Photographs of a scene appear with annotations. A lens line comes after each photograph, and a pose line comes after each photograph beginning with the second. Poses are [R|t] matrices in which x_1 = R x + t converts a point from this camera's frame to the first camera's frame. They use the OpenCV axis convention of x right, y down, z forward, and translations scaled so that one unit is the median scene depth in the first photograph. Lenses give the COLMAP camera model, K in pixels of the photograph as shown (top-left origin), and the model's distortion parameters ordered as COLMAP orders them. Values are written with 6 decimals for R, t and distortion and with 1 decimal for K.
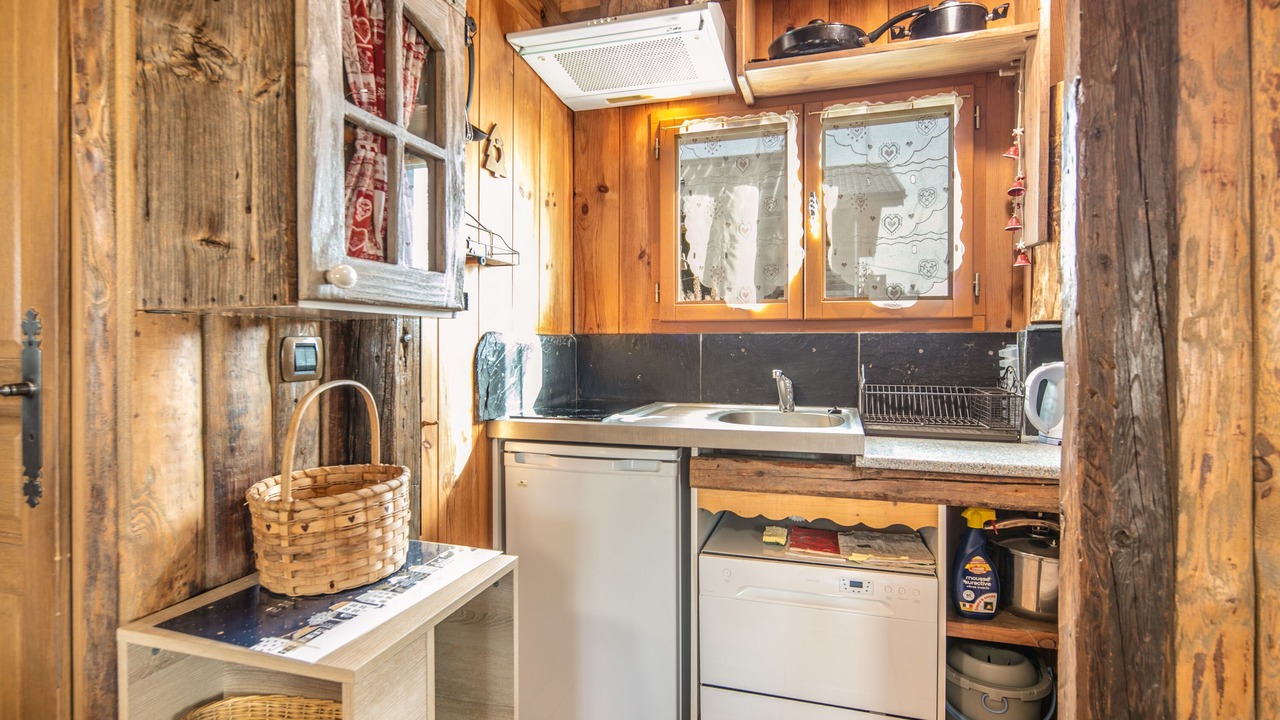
lens RADIAL K [[654.0, 0, 640.0], [0, 654.0, 360.0], [0, 0, 1]] dist [0.001529, -0.025321]
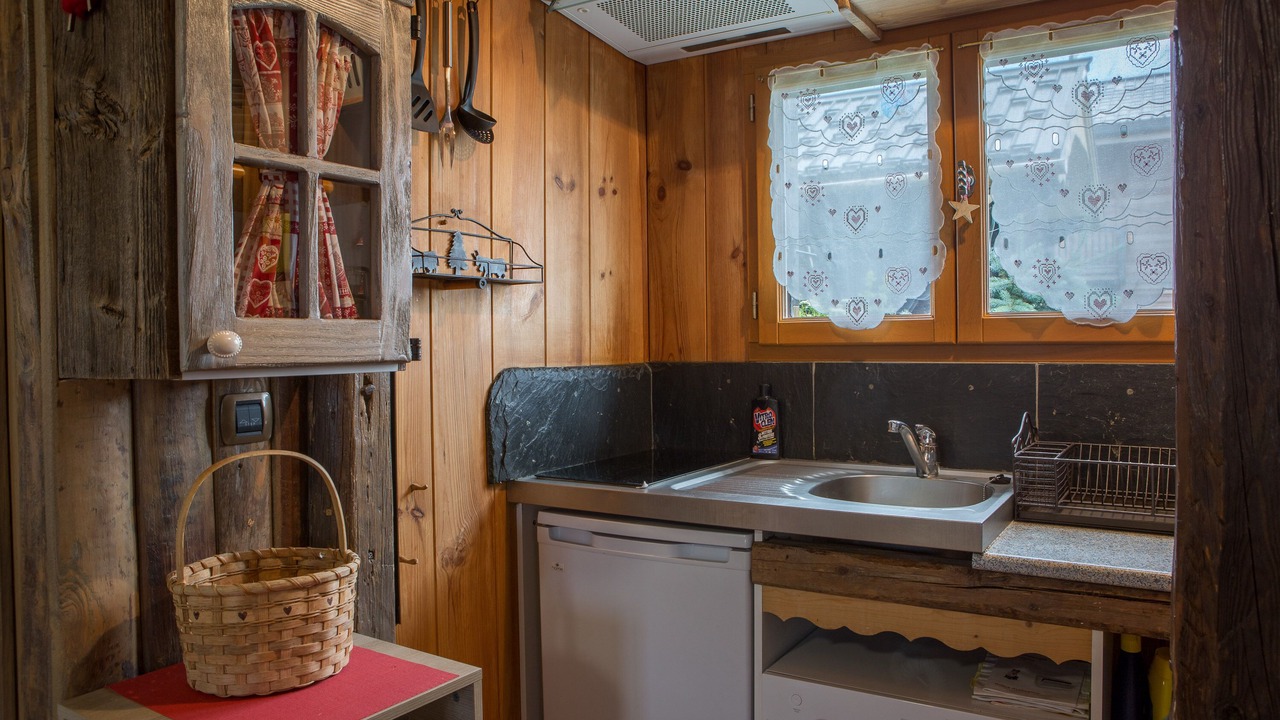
lens RADIAL K [[923.4, 0, 640.0], [0, 923.4, 360.0], [0, 0, 1]] dist [-0.116177, 0.051276]
pose [[0.963662, -0.004981, -0.267079, 0.352844], [0.005486, 0.999984, 0.001143, -0.087793], [0.267069, -0.002567, 0.963674, -0.030376]]
